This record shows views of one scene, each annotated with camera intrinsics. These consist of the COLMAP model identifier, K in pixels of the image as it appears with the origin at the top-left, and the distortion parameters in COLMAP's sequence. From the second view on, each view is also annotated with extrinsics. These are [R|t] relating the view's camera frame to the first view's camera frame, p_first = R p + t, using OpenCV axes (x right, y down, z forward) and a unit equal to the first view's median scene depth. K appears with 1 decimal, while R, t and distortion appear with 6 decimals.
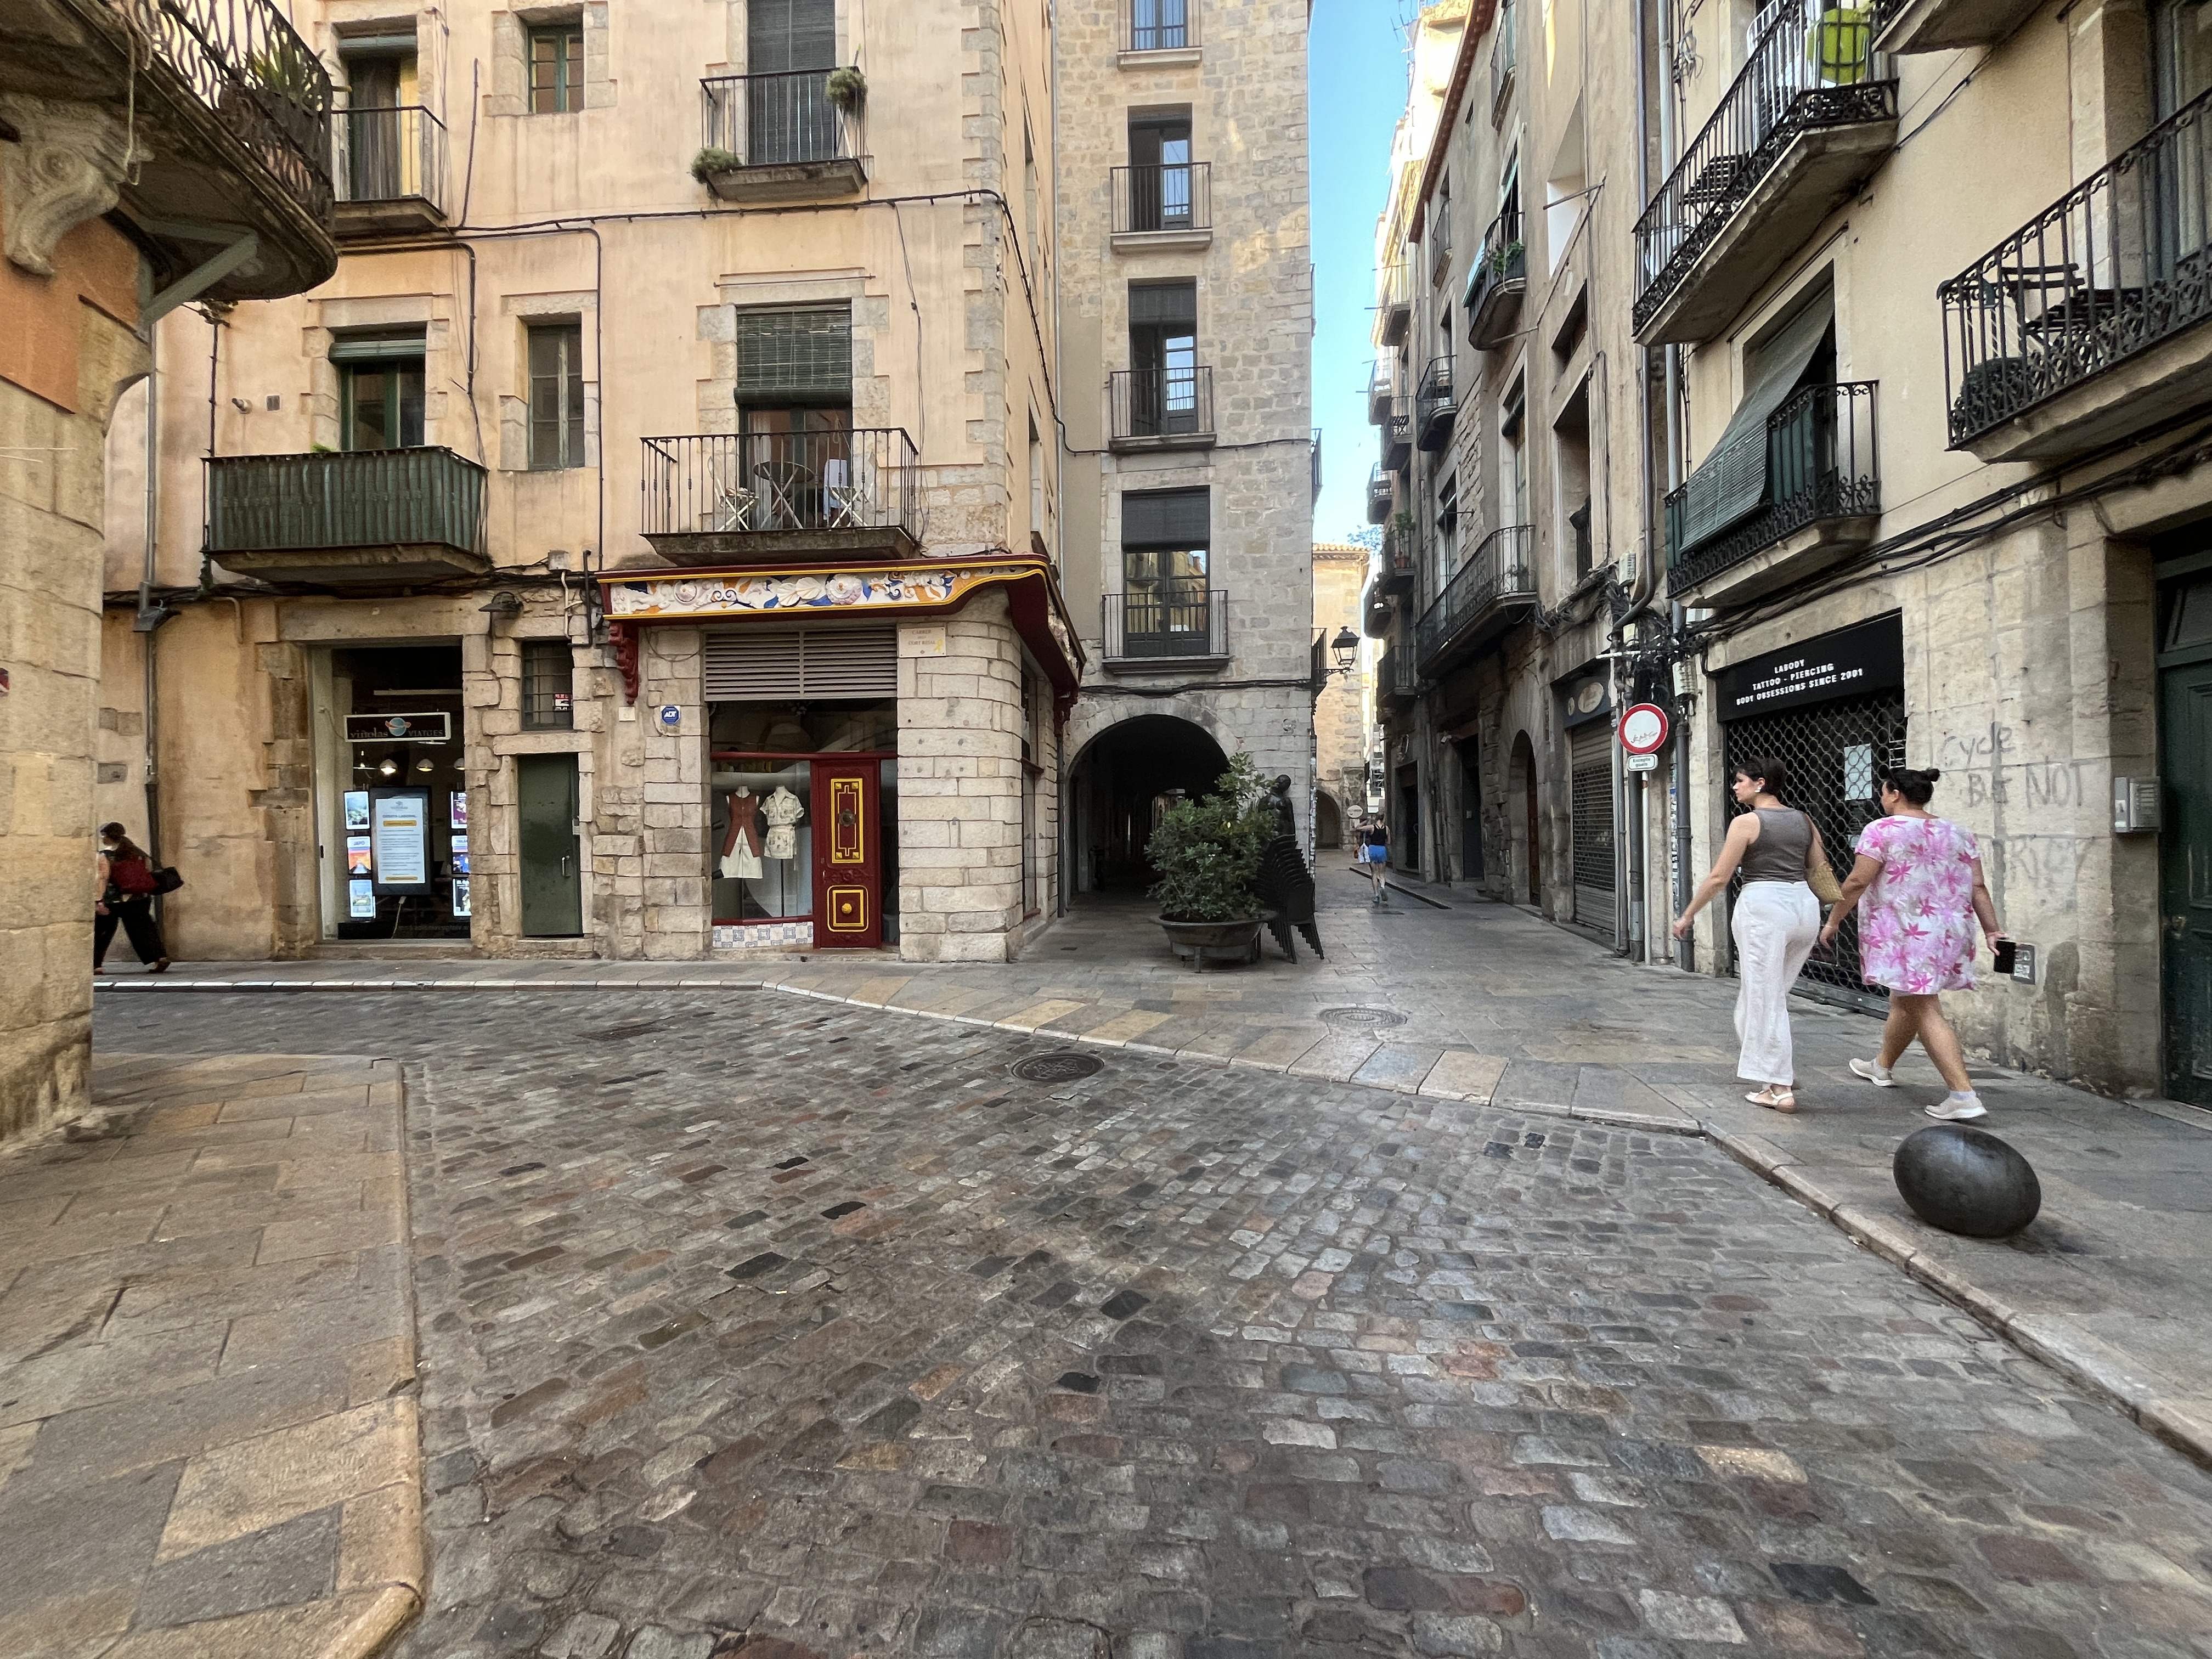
lens RADIAL K [[894.8, 0, 1103.0], [0, 894.8, 836.8], [0, 0, 1]] dist [-0.002359, 0.000005]
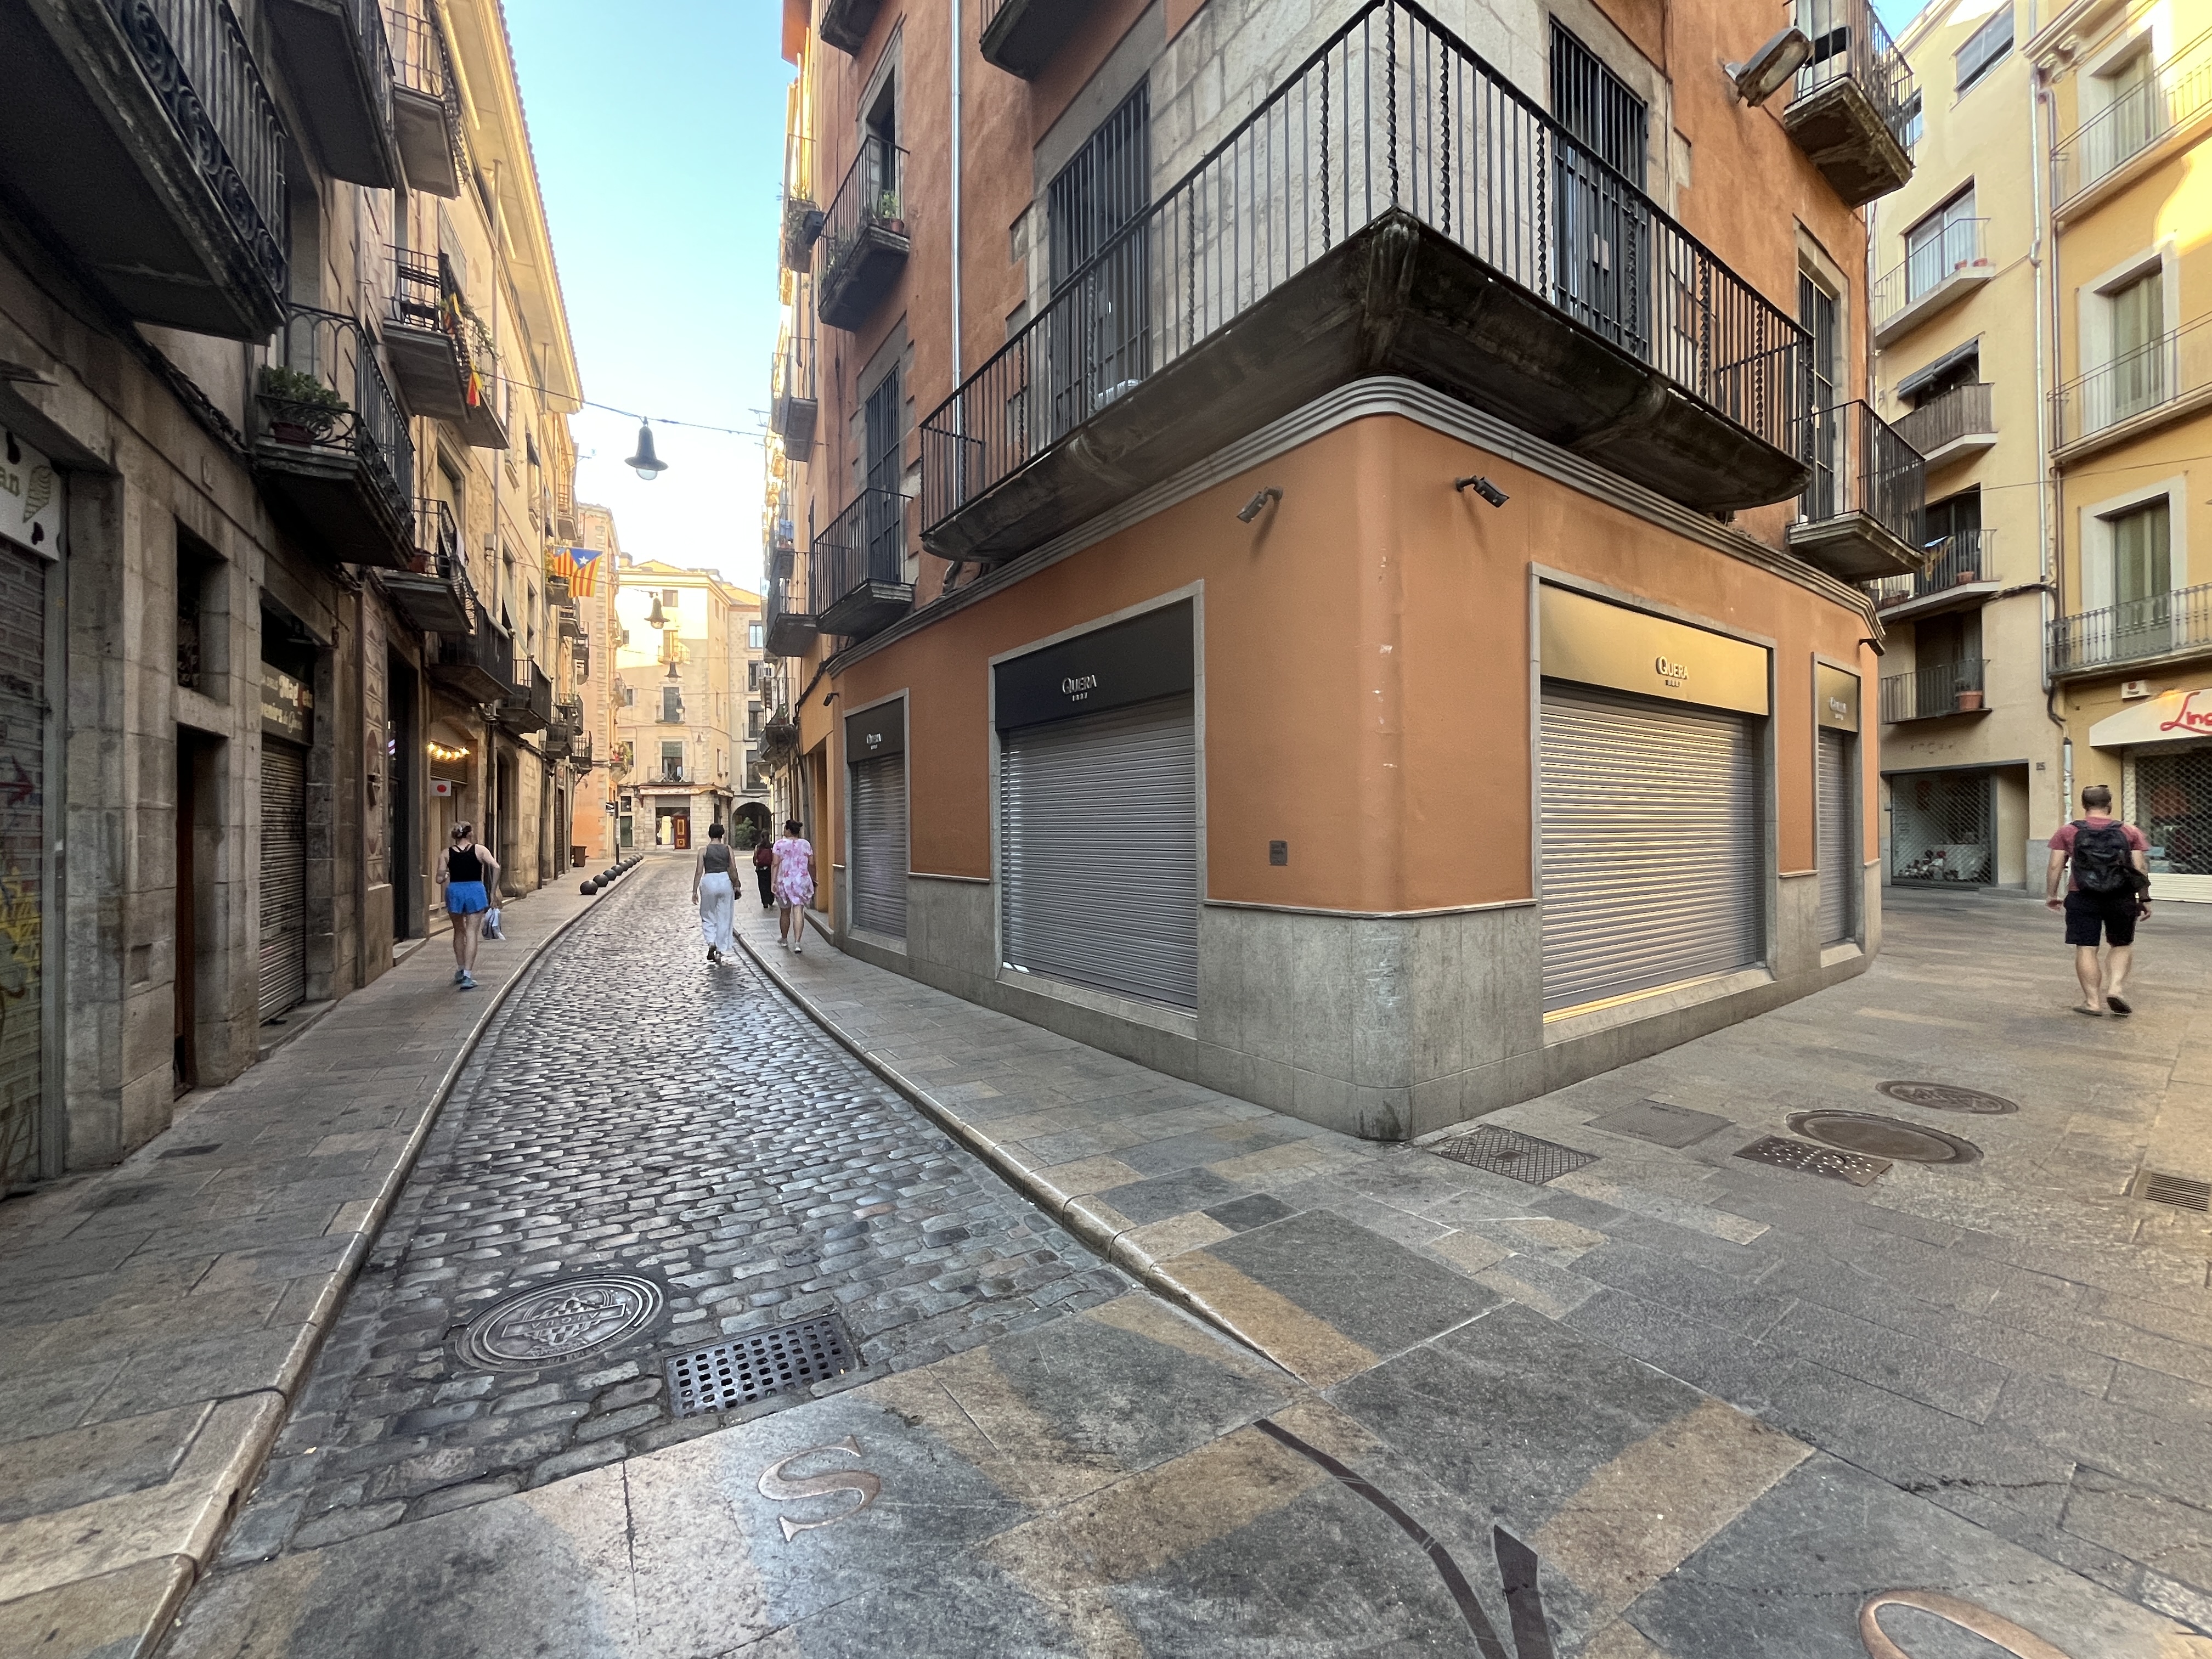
lens RADIAL K [[894.8, 0, 1105.9], [0, 894.8, 830.2], [0, 0, 1]] dist [-0.002359, 0.000005]
pose [[0.978685, 0.000344, 0.205366, 1.281331], [-0.000919, 0.999996, 0.002706, -0.020219], [-0.205365, -0.002837, 0.978681, -5.516249]]
